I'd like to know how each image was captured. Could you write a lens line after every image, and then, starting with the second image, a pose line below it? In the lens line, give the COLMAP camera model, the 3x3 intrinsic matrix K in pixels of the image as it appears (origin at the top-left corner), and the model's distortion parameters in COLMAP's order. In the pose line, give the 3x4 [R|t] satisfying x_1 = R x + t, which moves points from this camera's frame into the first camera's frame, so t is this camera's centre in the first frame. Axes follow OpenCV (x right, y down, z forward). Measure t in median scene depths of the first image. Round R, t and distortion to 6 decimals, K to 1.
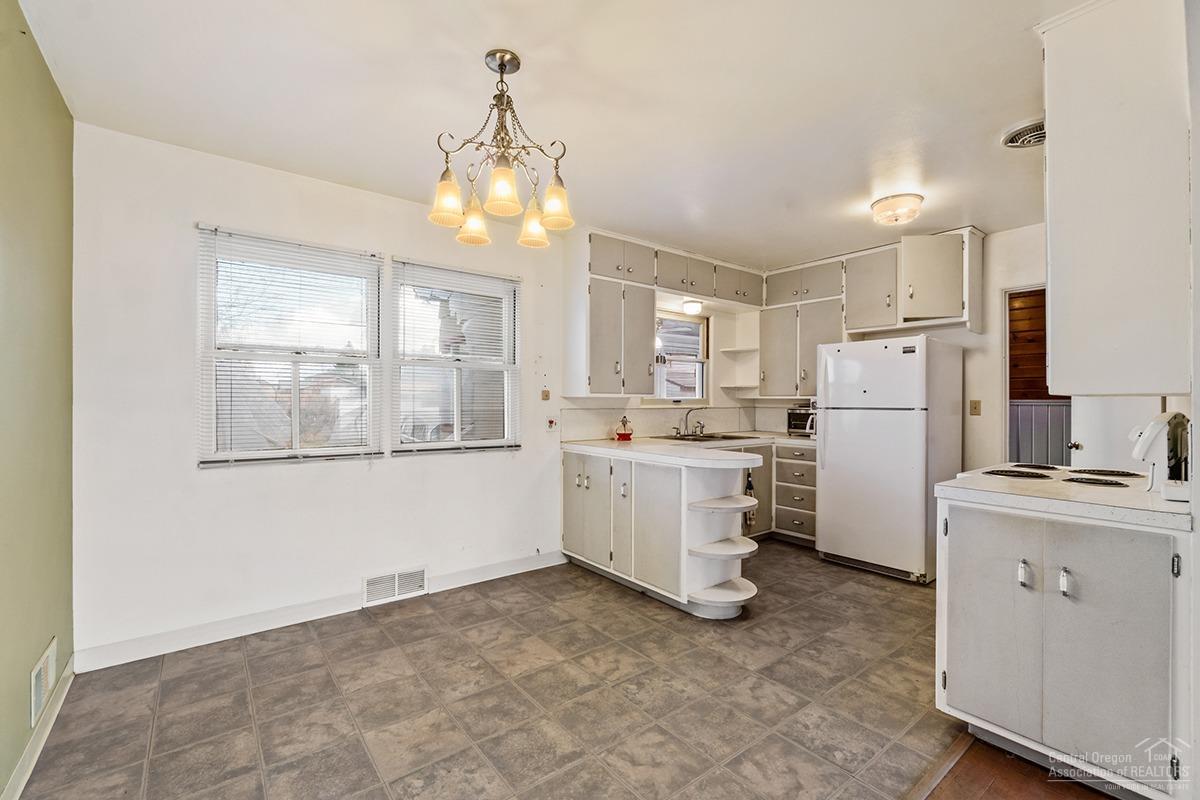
lens RADIAL K [[514.5, 0, 600.0], [0, 514.5, 400.0], [0, 0, 1]] dist [-0.007797, 0.000041]
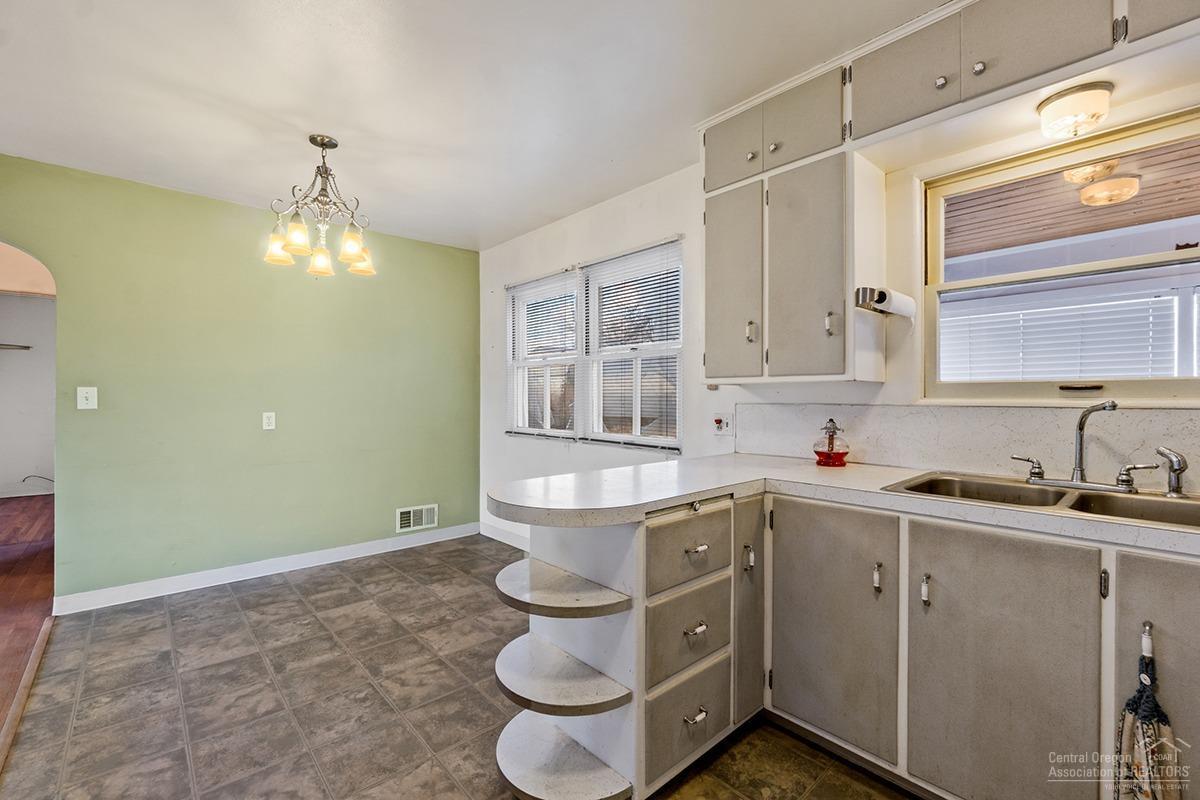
lens RADIAL K [[518.9, 0, 605.3], [0, 518.9, 398.7], [0, 0, 1]] dist [-0.002121, 0.000265]
pose [[0.074637, -0.001757, -0.997209, 0.964285], [0.001527, 0.999997, -0.001648, 0.020452], [0.997210, -0.001400, 0.074639, 1.276915]]
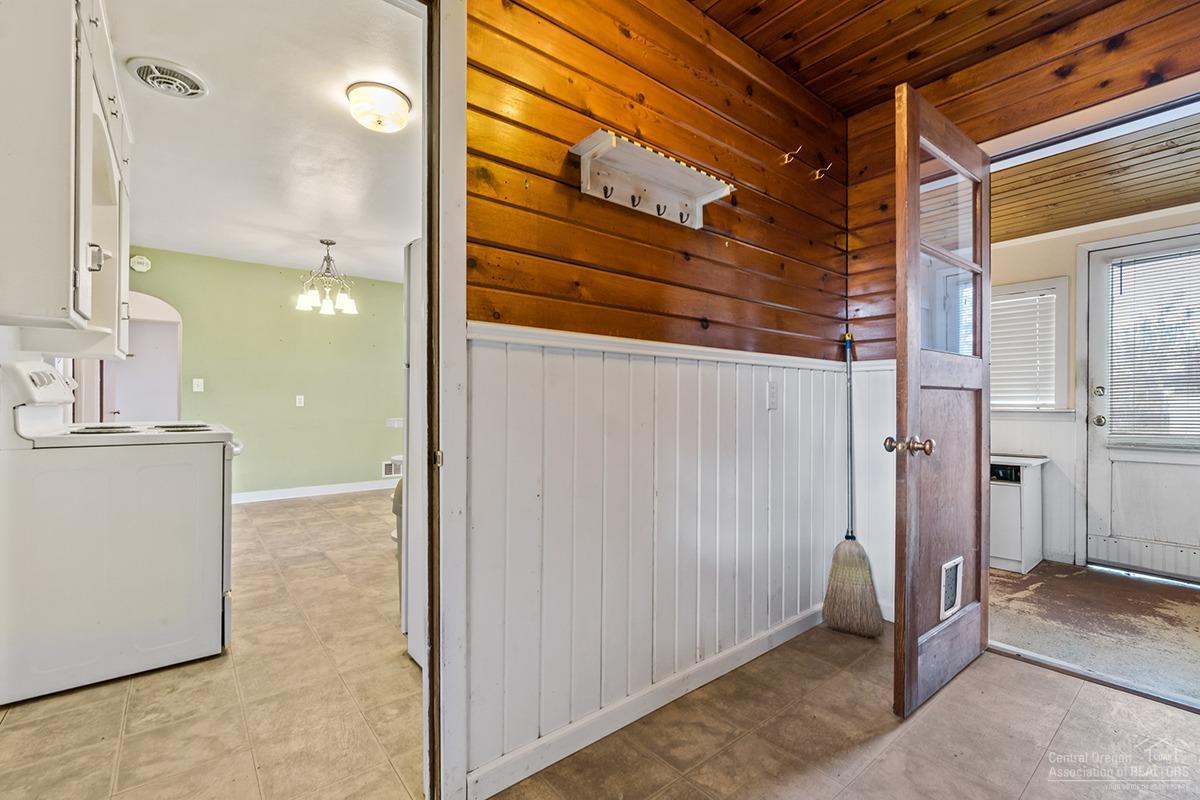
lens RADIAL K [[524.7, 0, 604.9], [0, 524.7, 402.7], [0, 0, 1]] dist [-0.001108, 0.000677]
pose [[0.018096, -0.001739, -0.999835, 1.838070], [0.001499, 0.999997, -0.001712, 0.093333], [0.999835, -0.001468, 0.018098, 1.779563]]
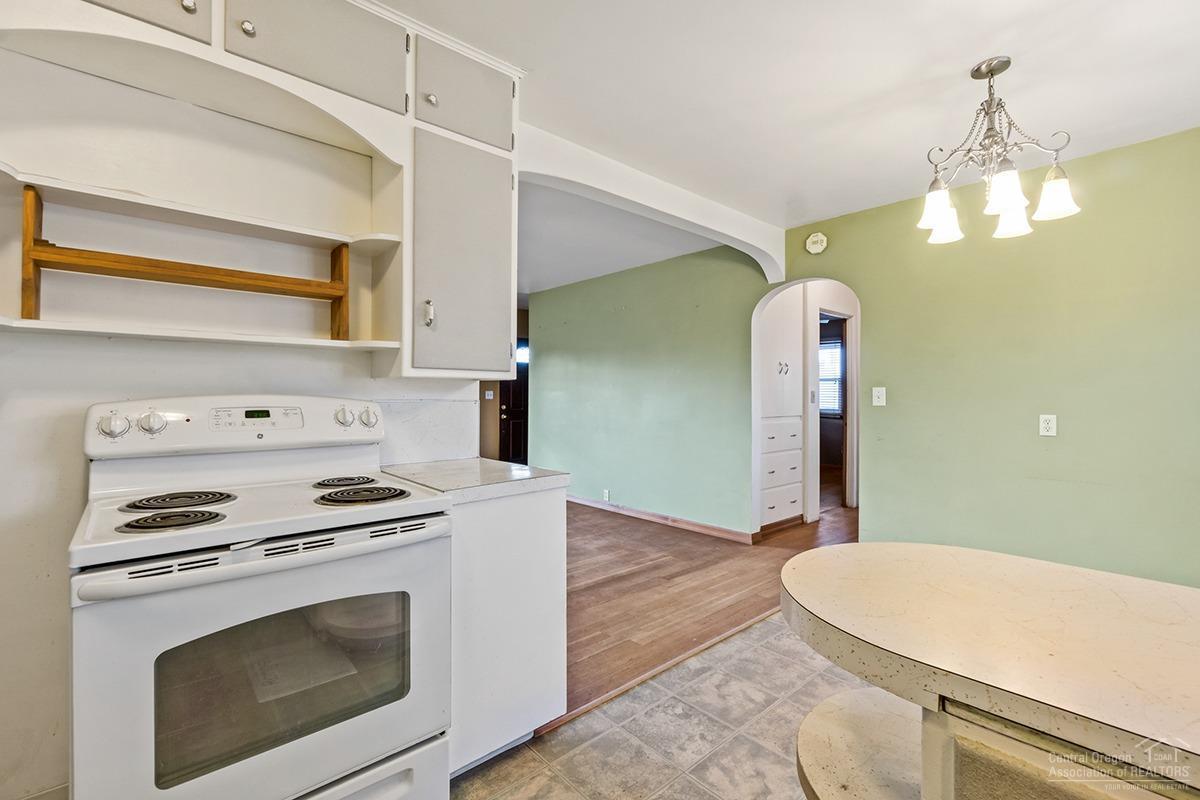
lens RADIAL K [[530.7, 0, 595.3], [0, 530.7, 394.9], [0, 0, 1]] dist [0.000868, -0.000005]
pose [[-0.998180, -0.005626, -0.060050, 0.537241], [-0.005422, 0.999979, -0.003562, 0.019780], [0.060069, -0.003230, -0.998189, 1.592629]]
